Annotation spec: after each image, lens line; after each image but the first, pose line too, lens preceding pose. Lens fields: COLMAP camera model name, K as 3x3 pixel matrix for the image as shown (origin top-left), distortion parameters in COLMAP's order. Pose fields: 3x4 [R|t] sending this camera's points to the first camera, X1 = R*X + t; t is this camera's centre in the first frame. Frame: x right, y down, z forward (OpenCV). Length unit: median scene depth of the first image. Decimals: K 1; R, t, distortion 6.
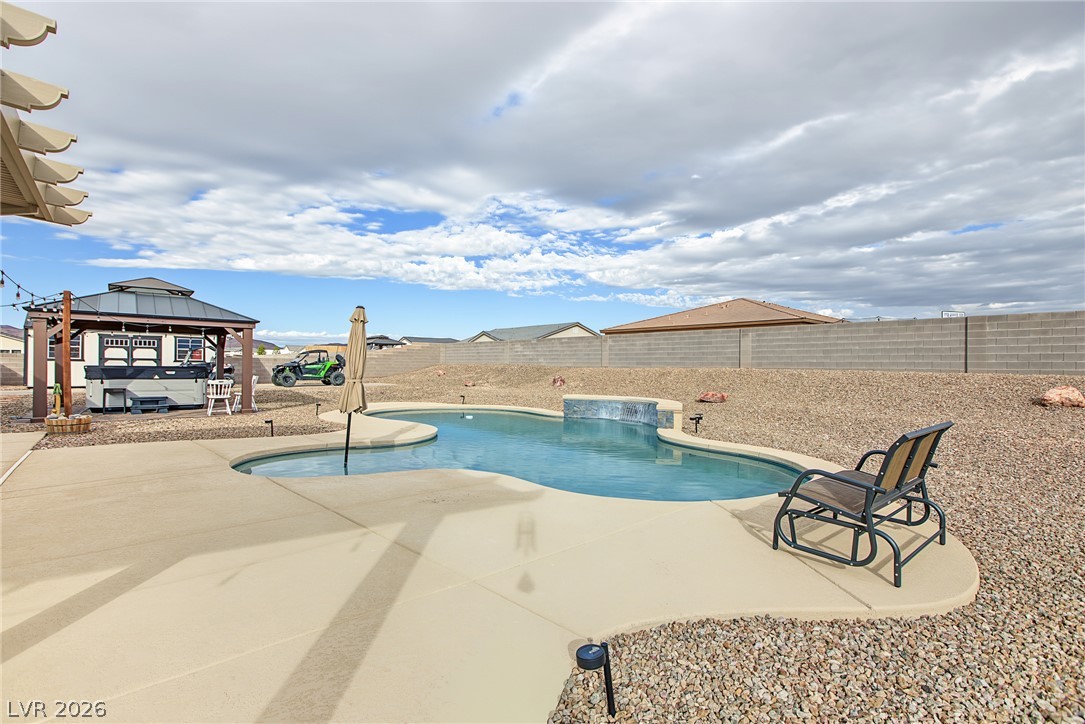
lens RADIAL K [[499.7, 0, 540.6], [0, 499.7, 366.7], [0, 0, 1]] dist [-0.006173, -0.001223]
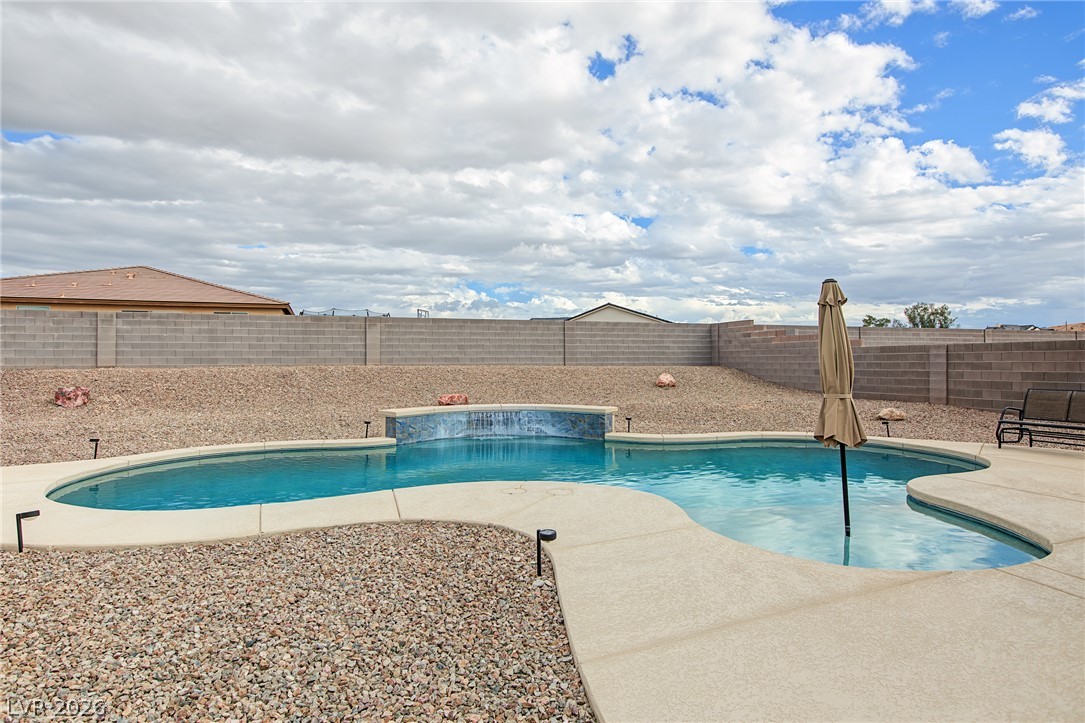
lens RADIAL K [[609.9, 0, 537.9], [0, 609.9, 364.4], [0, 0, 1]] dist [-0.000669, 0.000317]
pose [[0.357553, -0.014714, 0.933777, -0.753280], [0.010422, 0.999876, 0.011765, -0.012922], [-0.933835, 0.005525, 0.357662, 0.660196]]
